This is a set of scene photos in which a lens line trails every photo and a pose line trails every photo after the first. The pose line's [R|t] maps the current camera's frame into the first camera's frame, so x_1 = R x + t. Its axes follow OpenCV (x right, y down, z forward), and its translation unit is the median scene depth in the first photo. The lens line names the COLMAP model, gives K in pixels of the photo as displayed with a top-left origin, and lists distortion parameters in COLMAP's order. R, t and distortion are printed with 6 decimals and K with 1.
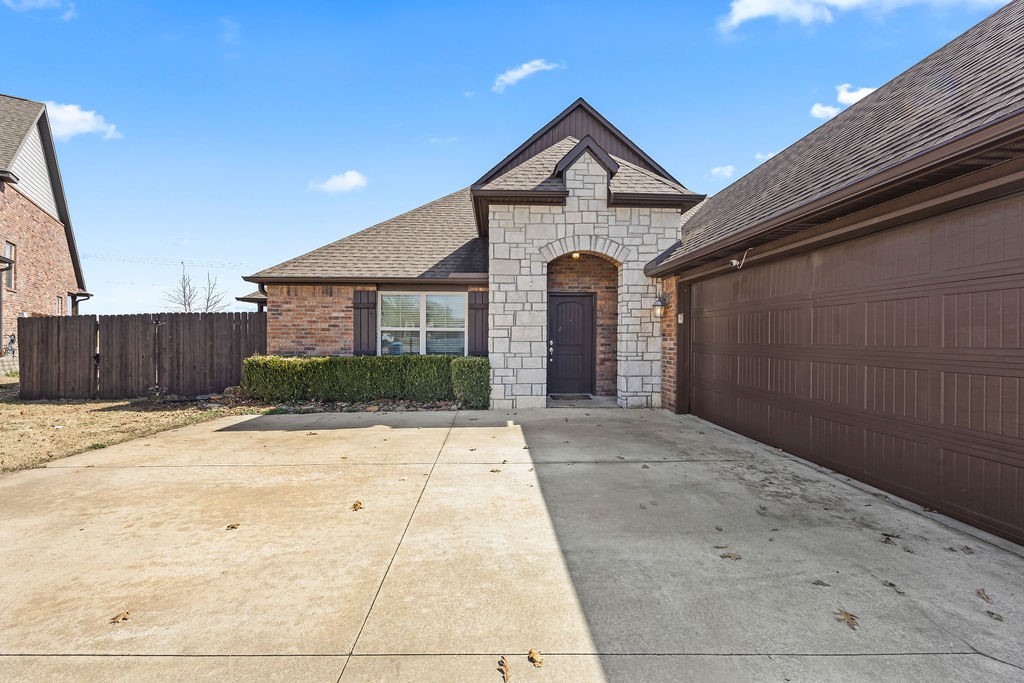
lens RADIAL K [[409.0, 0, 510.0], [0, 409.0, 339.4], [0, 0, 1]] dist [-0.004169, 0.000332]
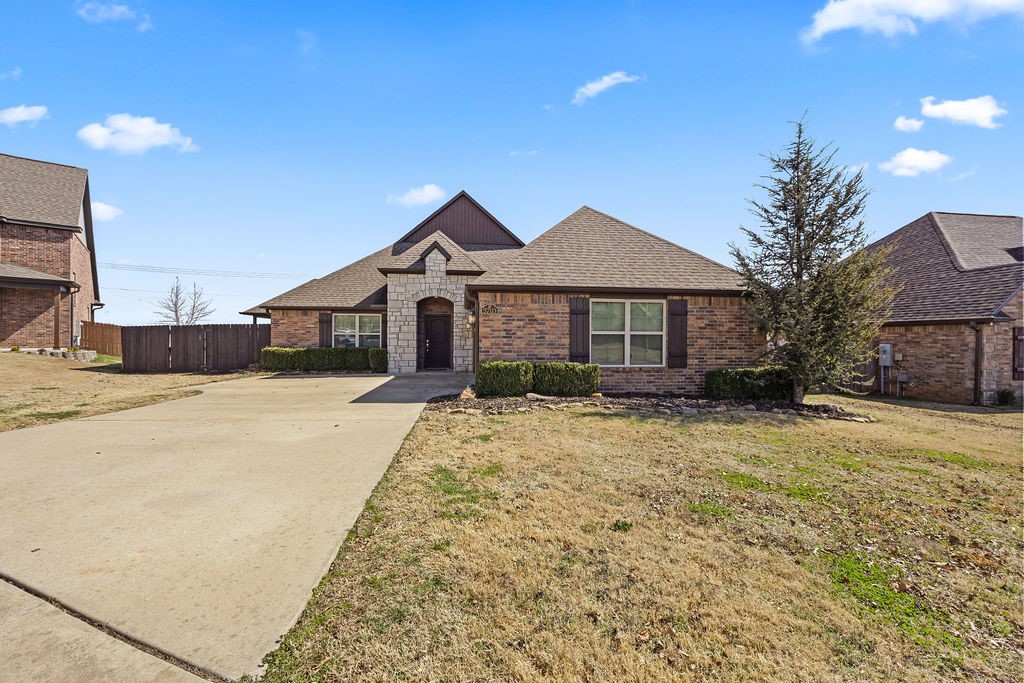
lens RADIAL K [[409.0, 0, 511.3], [0, 409.0, 342.5], [0, 0, 1]] dist [-0.004169, 0.000332]
pose [[0.996572, 0.000514, 0.082730, 0.394685], [-0.000905, 0.999989, 0.004690, 0.007023], [-0.082727, -0.004749, 0.996561, -1.089312]]
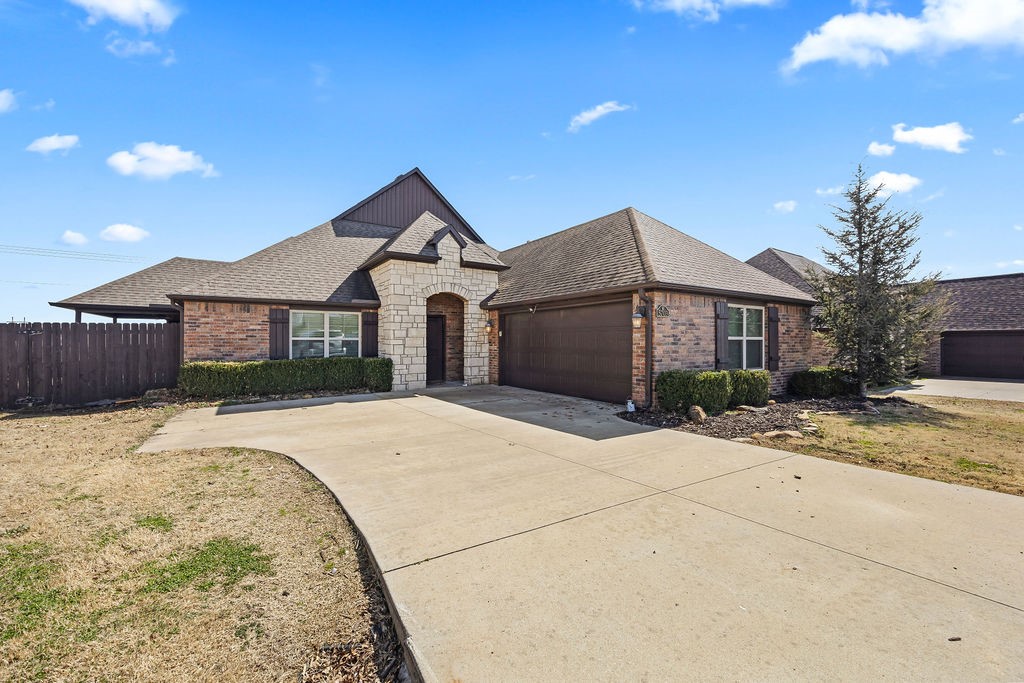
lens RADIAL K [[409.0, 0, 509.0], [0, 409.0, 341.6], [0, 0, 1]] dist [-0.004169, 0.000332]
pose [[0.854395, -0.004523, 0.519604, -0.467717], [0.007085, 0.999971, -0.002945, -0.008769], [-0.519576, 0.006198, 0.854402, -0.546991]]
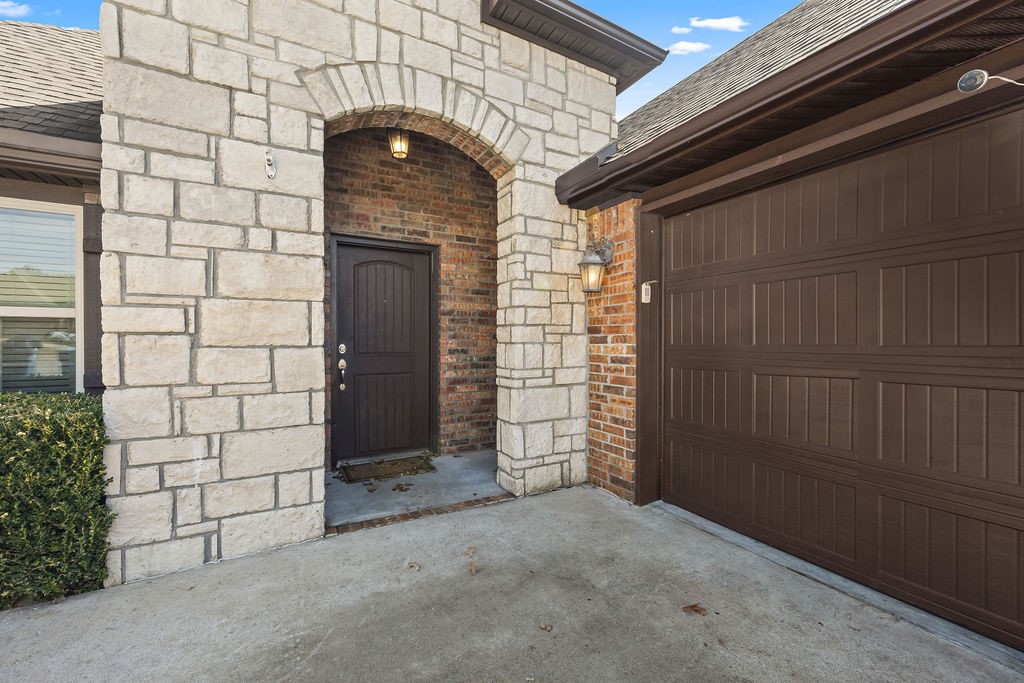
lens RADIAL K [[409.0, 0, 504.0], [0, 409.0, 345.8], [0, 0, 1]] dist [-0.004169, 0.000332]
pose [[0.895303, -0.007576, 0.445393, 0.071147], [0.004905, 0.999962, 0.007150, 0.003195], [-0.445430, -0.004217, 0.895307, 0.615430]]
